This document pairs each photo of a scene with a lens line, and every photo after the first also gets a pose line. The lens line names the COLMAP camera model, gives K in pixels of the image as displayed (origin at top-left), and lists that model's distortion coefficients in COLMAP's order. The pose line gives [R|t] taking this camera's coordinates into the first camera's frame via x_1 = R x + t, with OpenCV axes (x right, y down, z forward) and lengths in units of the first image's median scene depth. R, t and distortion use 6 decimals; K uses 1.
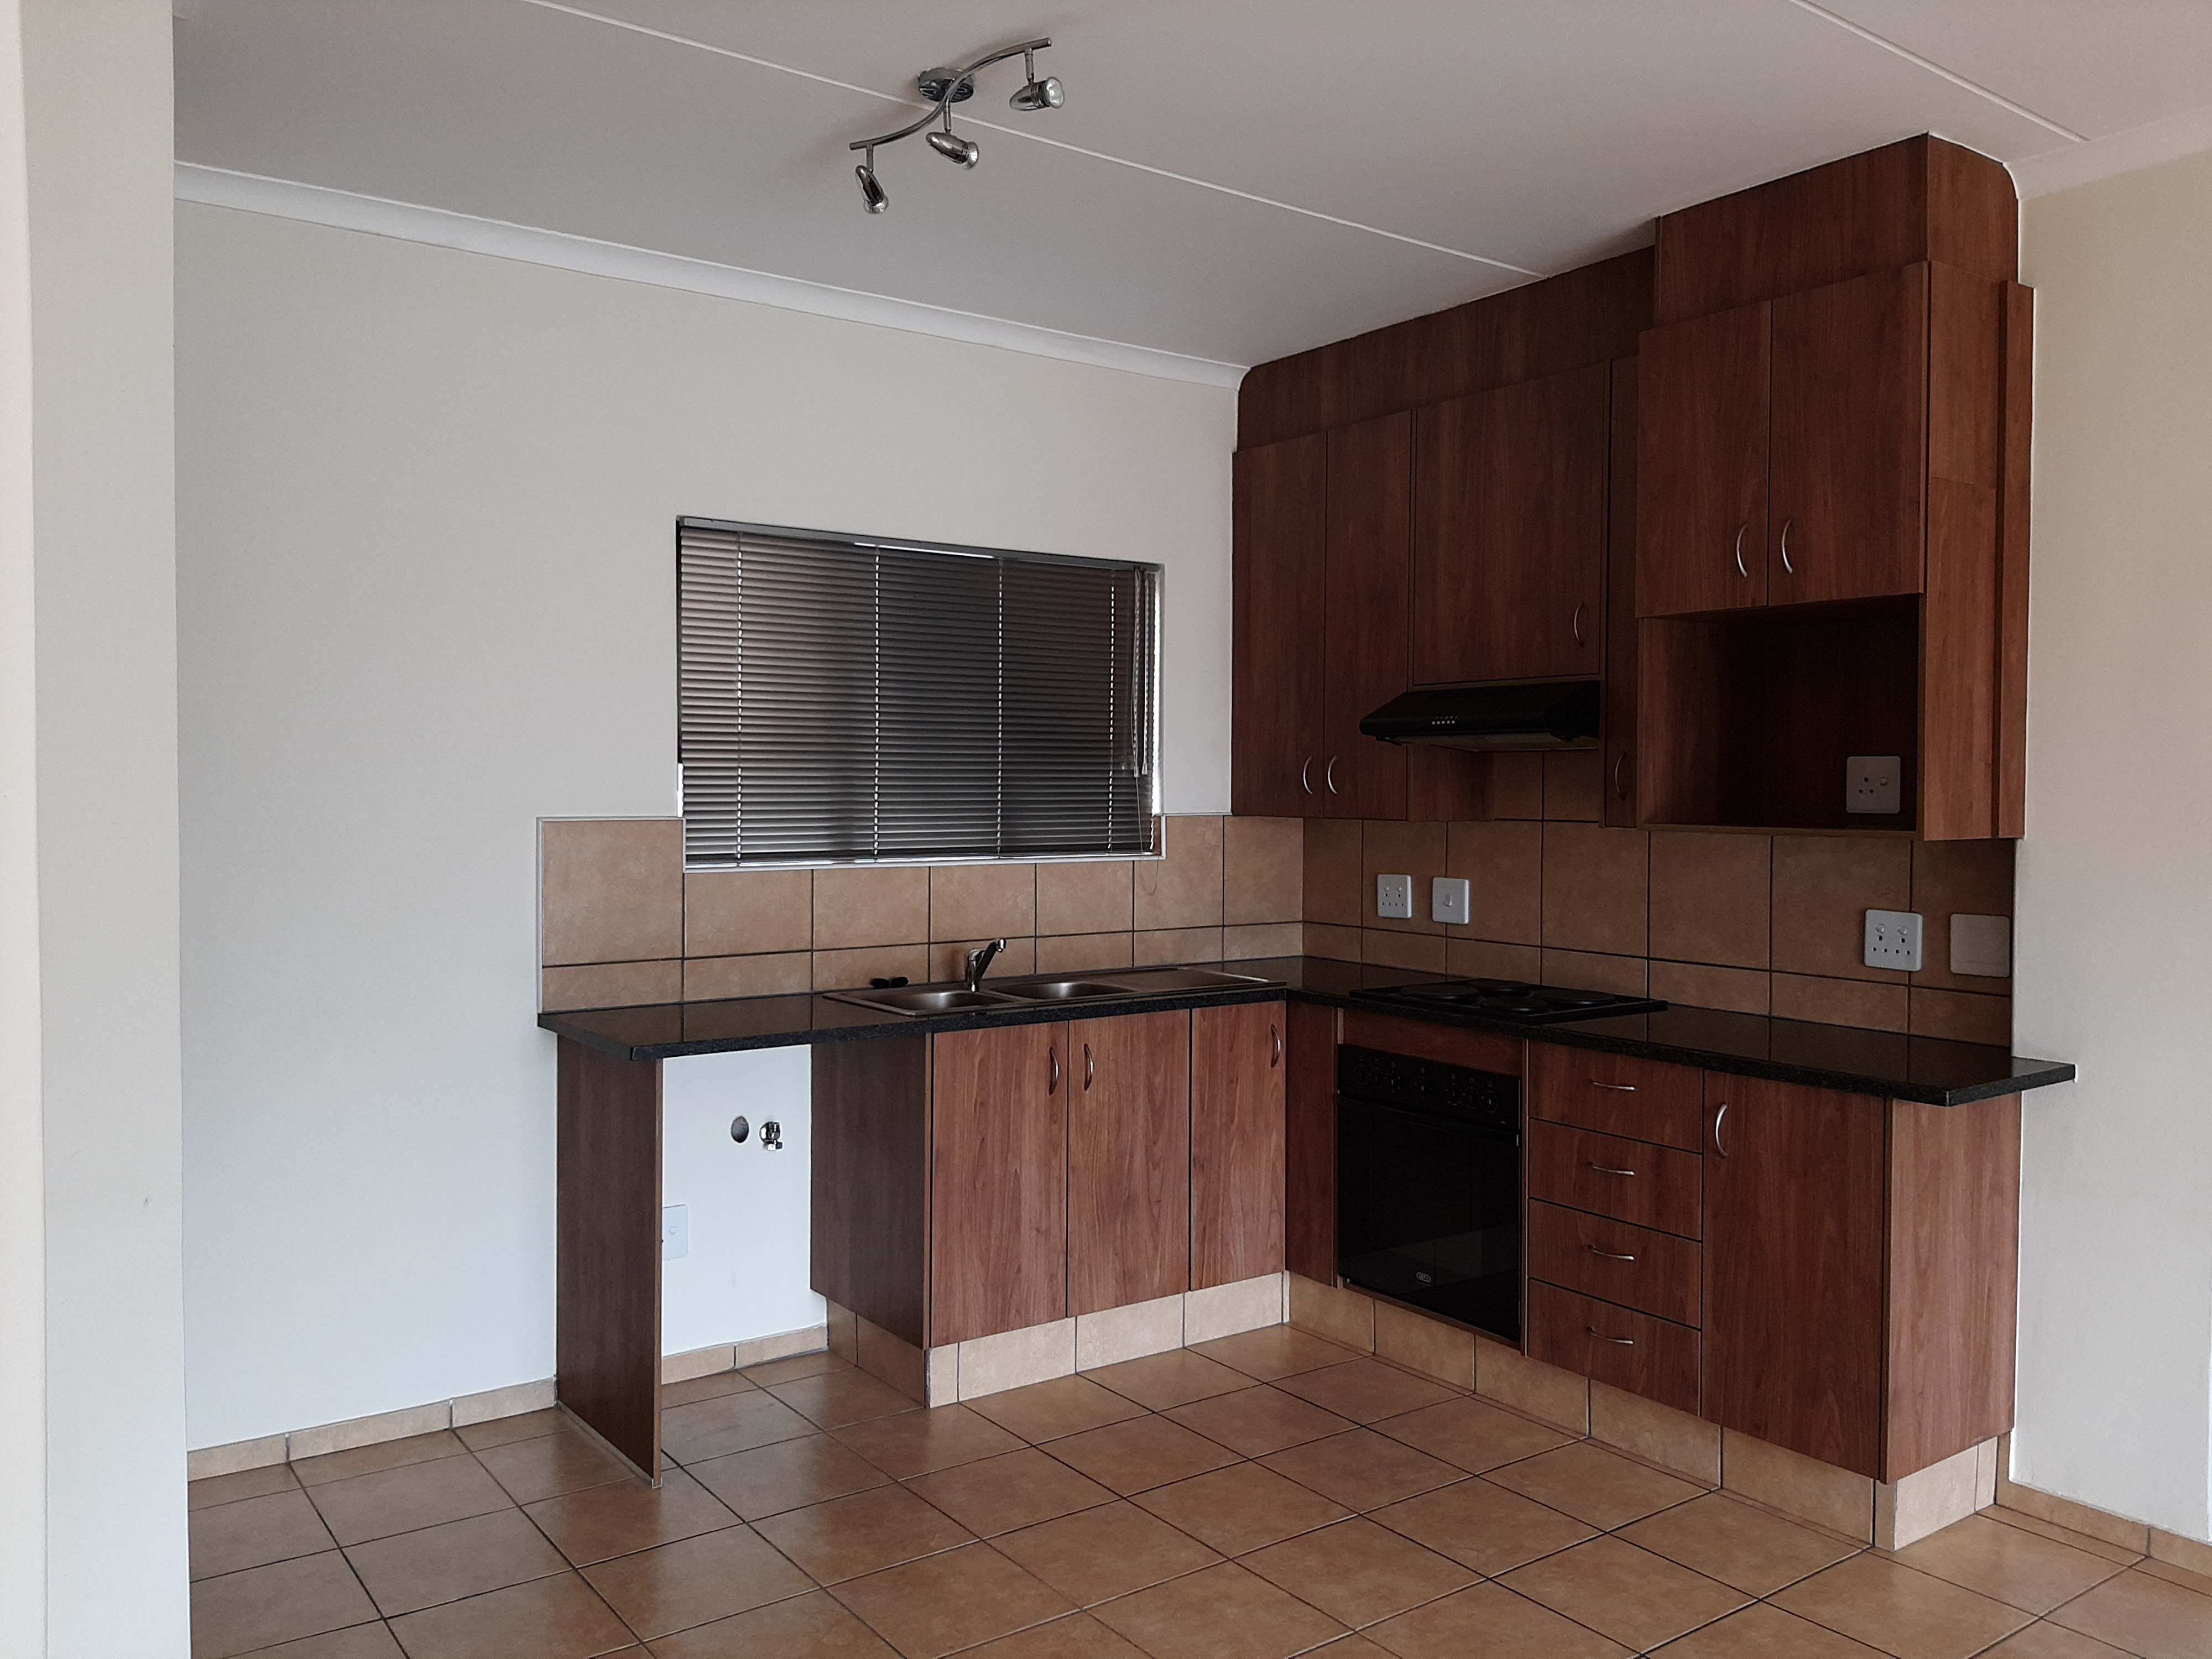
lens RADIAL K [[1738.8, 0, 1169.4], [0, 1738.8, 823.4], [0, 0, 1]] dist [0.067734, -0.084587]
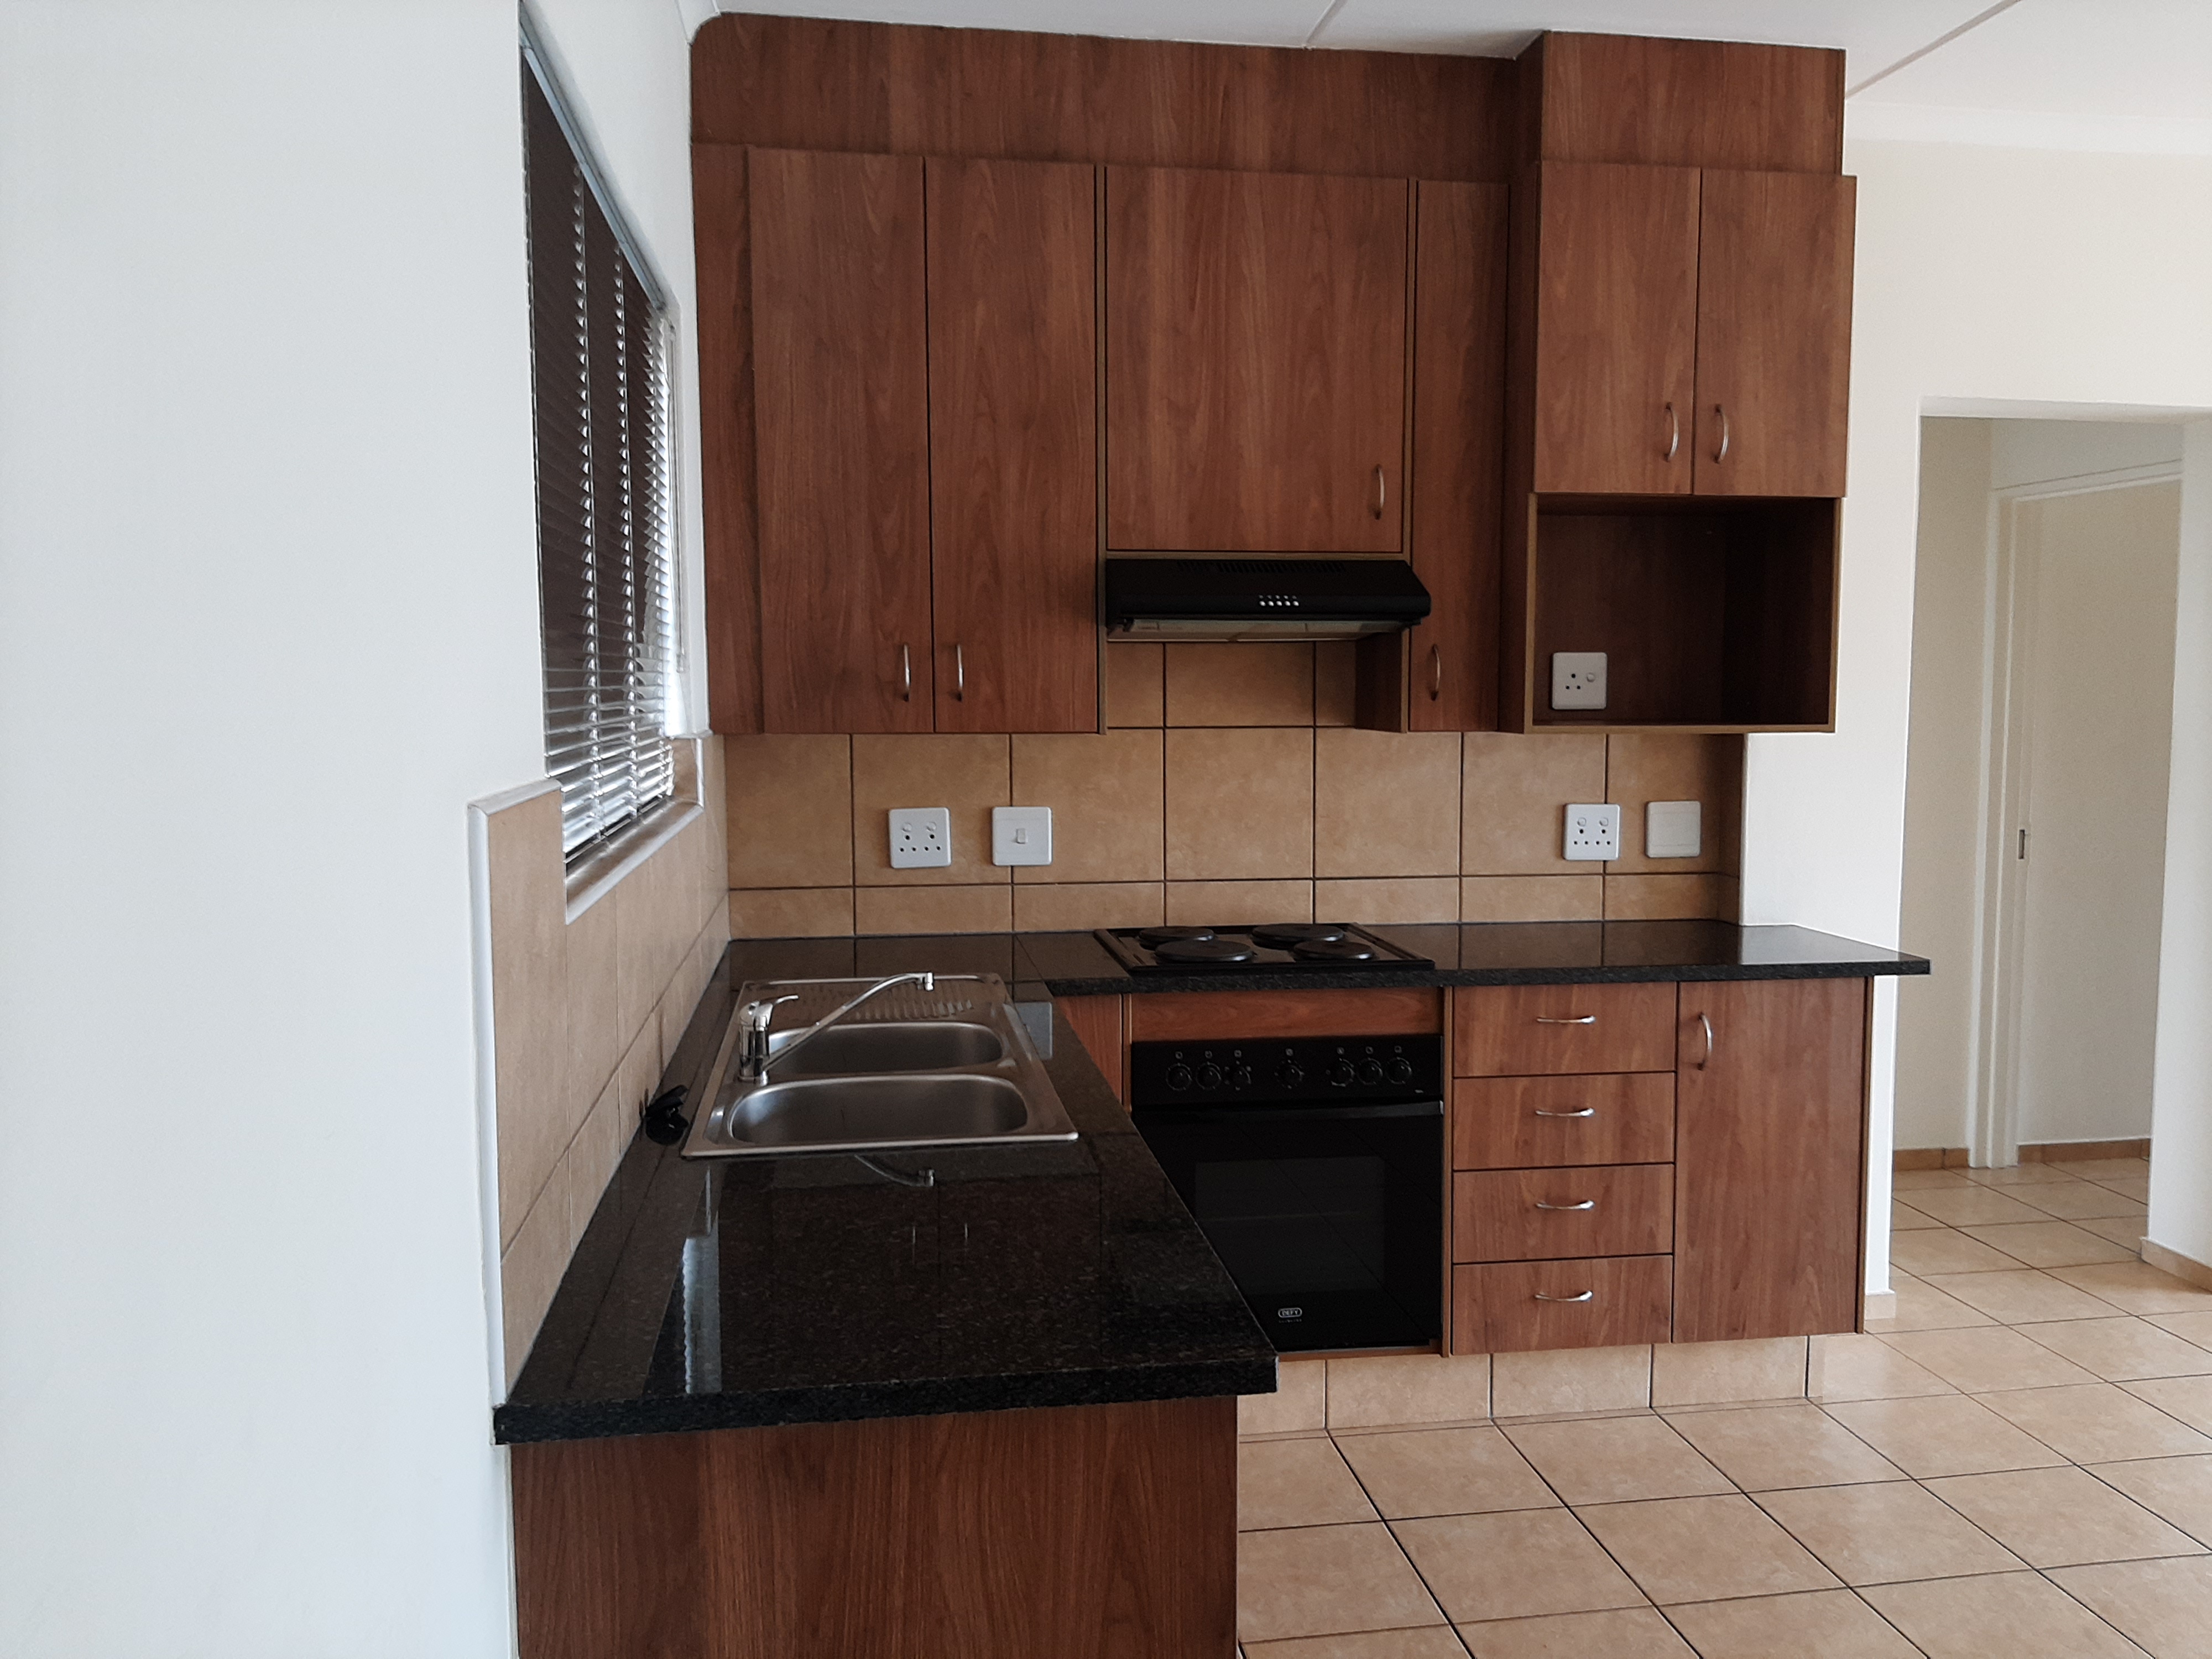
lens RADIAL K [[1738.8, 0, 1098.9], [0, 1738.8, 813.9], [0, 0, 1]] dist [0.067734, -0.084587]
pose [[0.461751, -0.074727, 0.883856, -0.571516], [0.022416, 0.997110, 0.072591, -0.022625], [-0.886726, -0.013706, 0.462092, 0.717033]]
